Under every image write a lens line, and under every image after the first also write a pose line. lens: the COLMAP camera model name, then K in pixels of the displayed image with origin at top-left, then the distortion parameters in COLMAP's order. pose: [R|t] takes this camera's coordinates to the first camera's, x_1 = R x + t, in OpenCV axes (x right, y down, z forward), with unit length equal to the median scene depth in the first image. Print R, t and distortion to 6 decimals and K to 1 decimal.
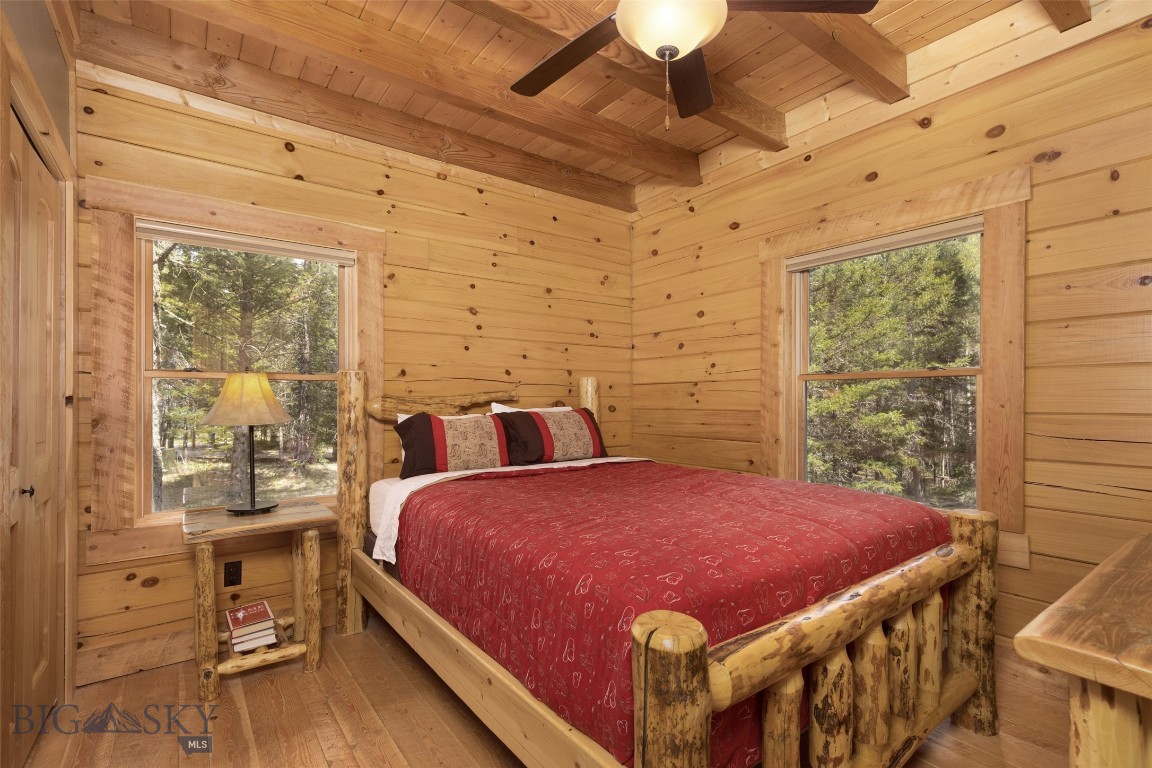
lens RADIAL K [[530.4, 0, 574.0], [0, 530.4, 389.6], [0, 0, 1]] dist [0.000314, 0.000089]
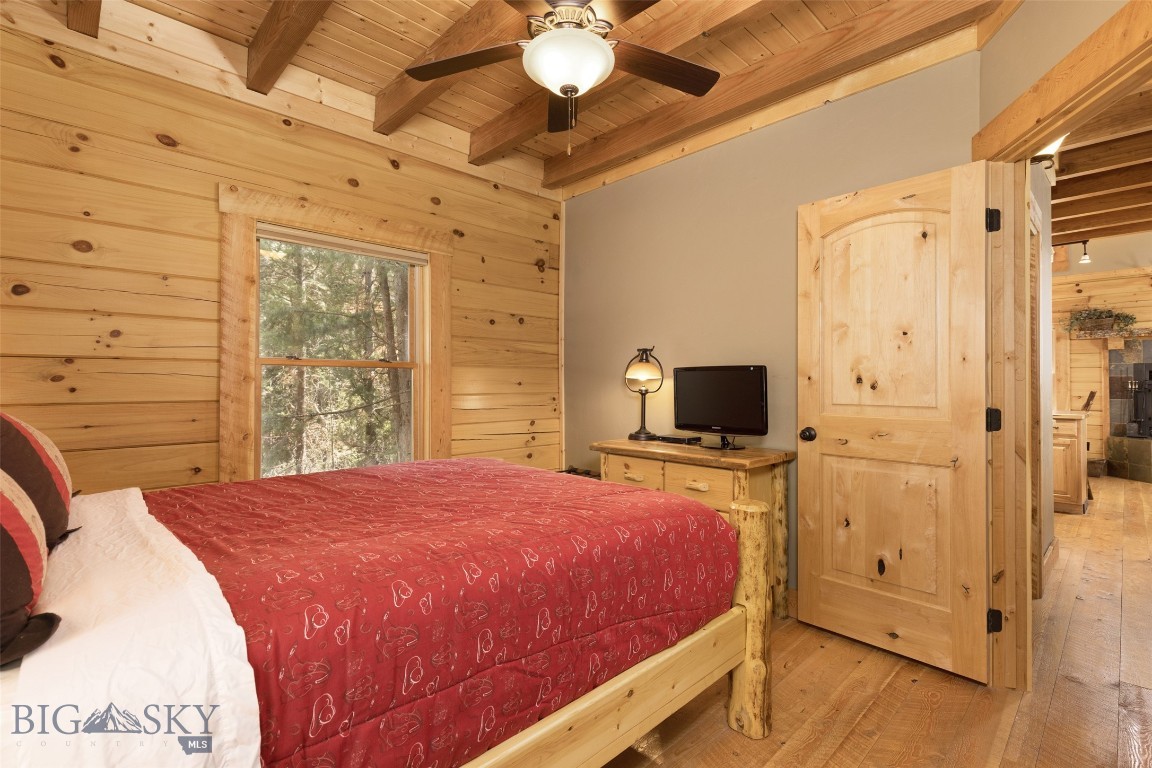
lens RADIAL K [[530.4, 0, 574.0], [0, 530.4, 389.6], [0, 0, 1]] dist [0.000314, 0.000089]
pose [[-0.134639, 0.011789, 0.990825, -0.486156], [0.000557, 0.999930, -0.011822, 0.032849], [-0.990895, -0.001040, -0.134636, 0.583278]]
